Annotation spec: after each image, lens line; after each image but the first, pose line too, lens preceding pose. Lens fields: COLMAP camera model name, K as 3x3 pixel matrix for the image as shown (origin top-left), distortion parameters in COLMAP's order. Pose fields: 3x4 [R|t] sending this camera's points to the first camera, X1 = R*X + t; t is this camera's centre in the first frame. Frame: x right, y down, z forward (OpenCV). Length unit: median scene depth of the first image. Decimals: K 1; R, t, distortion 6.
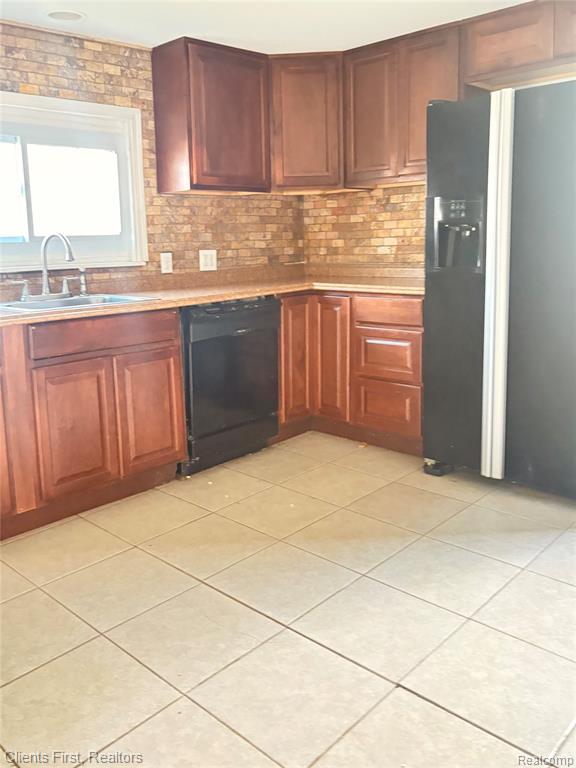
lens RADIAL K [[669.9, 0, 286.3], [0, 669.9, 329.6], [0, 0, 1]] dist [0.058105, -0.005742]
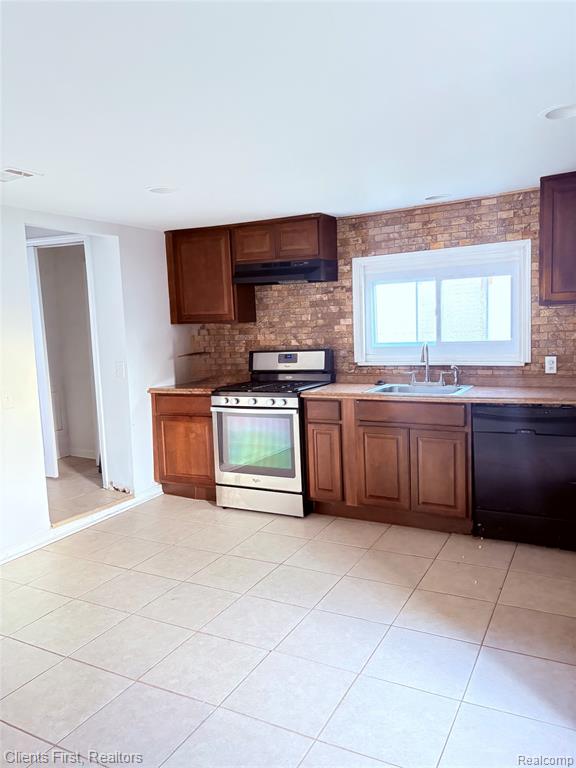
lens RADIAL K [[580.0, 0, 279.7], [0, 580.0, 392.4], [0, 0, 1]] dist [0.030896, -0.052984]
pose [[0.245007, 0.127087, -0.961156, 0.731035], [-0.102613, 0.989202, 0.104638, -0.118384], [0.964076, 0.072990, 0.255402, 0.322185]]
